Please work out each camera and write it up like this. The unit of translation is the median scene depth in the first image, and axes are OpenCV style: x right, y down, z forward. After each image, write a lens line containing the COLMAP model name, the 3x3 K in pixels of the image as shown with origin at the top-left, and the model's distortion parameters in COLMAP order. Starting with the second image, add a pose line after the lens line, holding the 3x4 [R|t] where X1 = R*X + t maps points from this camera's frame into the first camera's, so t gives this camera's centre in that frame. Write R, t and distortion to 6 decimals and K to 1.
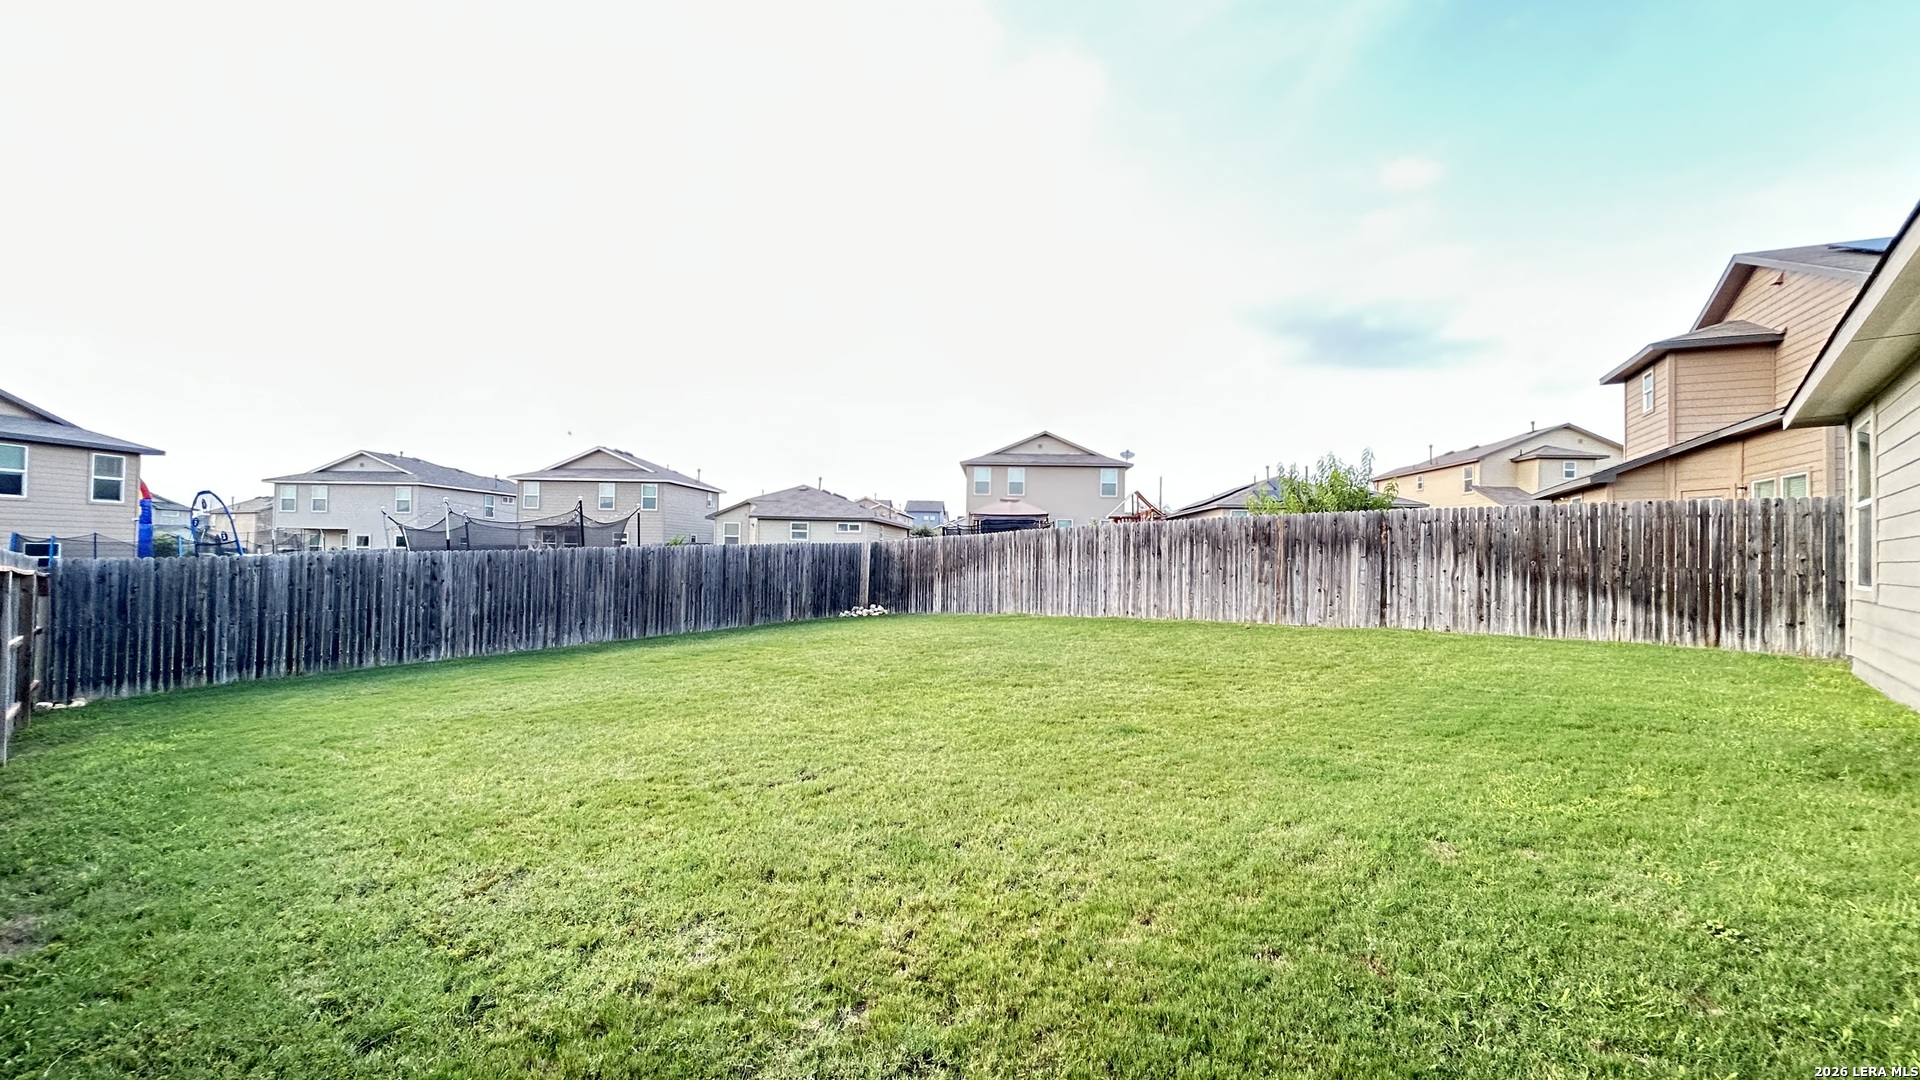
lens RADIAL K [[771.5, 0, 974.4], [0, 771.5, 544.3], [0, 0, 1]] dist [-0.001860, 0.002236]
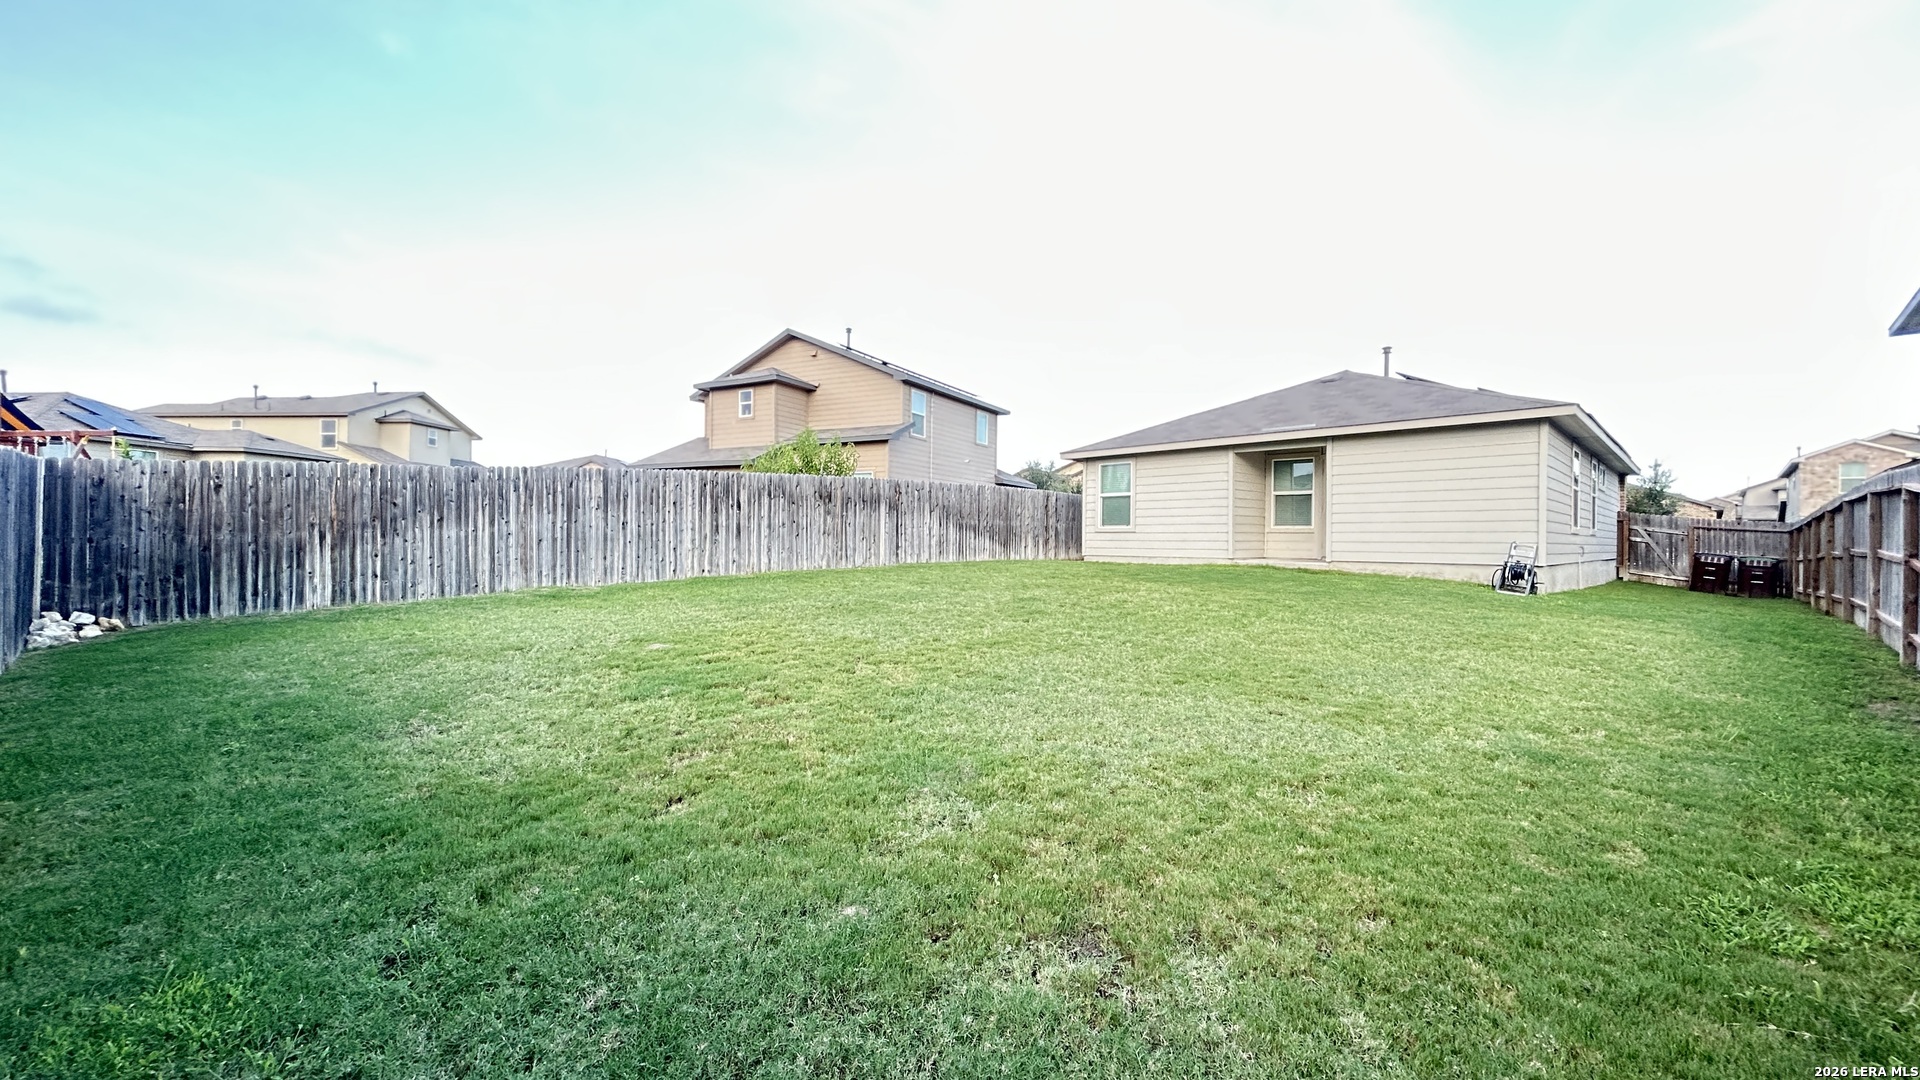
lens RADIAL K [[771.5, 0, 954.6], [0, 771.5, 536.9], [0, 0, 1]] dist [-0.001860, 0.002236]
pose [[0.038200, -0.013357, 0.999181, -0.702524], [-0.019776, 0.999705, 0.014120, 0.030434], [-0.999074, -0.020299, 0.037925, 0.677743]]
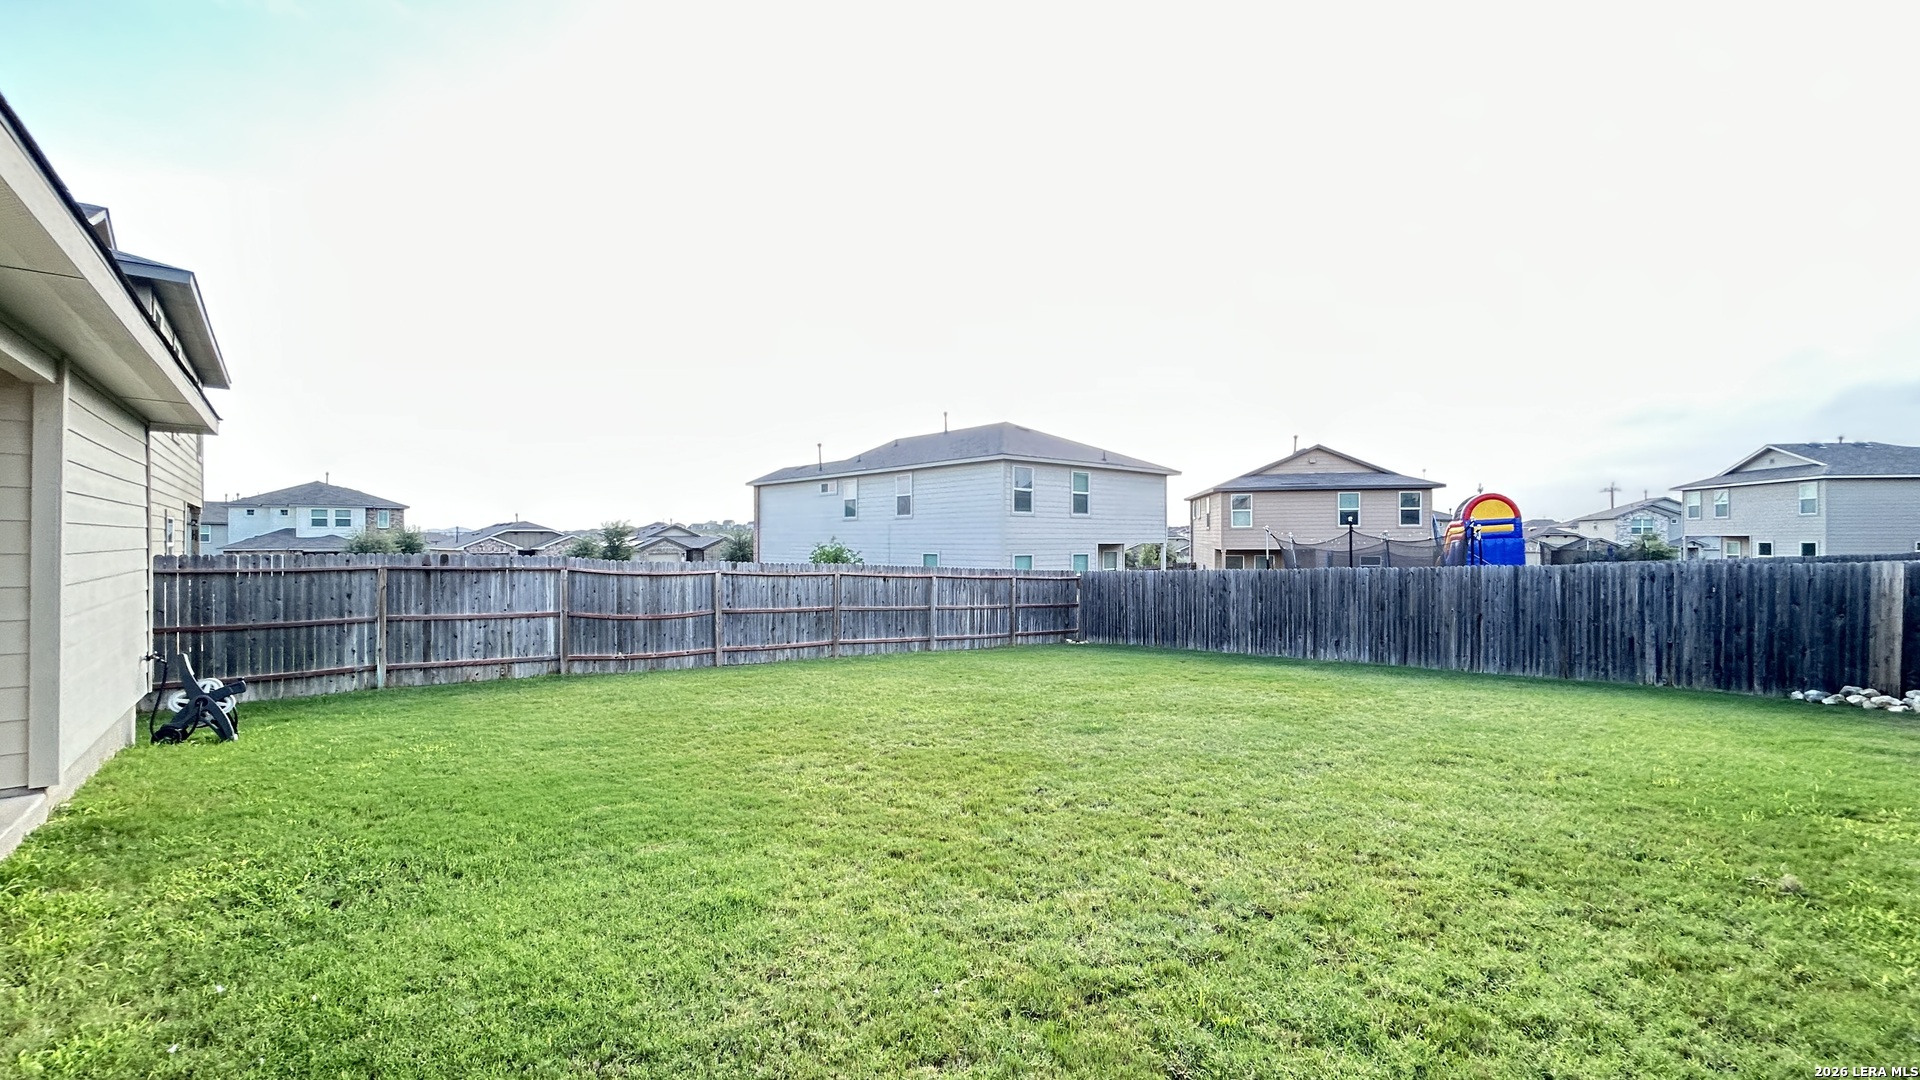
lens RADIAL K [[771.5, 0, 961.2], [0, 771.5, 545.1], [0, 0, 1]] dist [-0.001860, 0.002236]
pose [[-0.127217, -0.010319, -0.991821, 0.554609], [0.008540, 0.999897, -0.011498, -0.017280], [0.991838, -0.009933, -0.127116, 0.601059]]
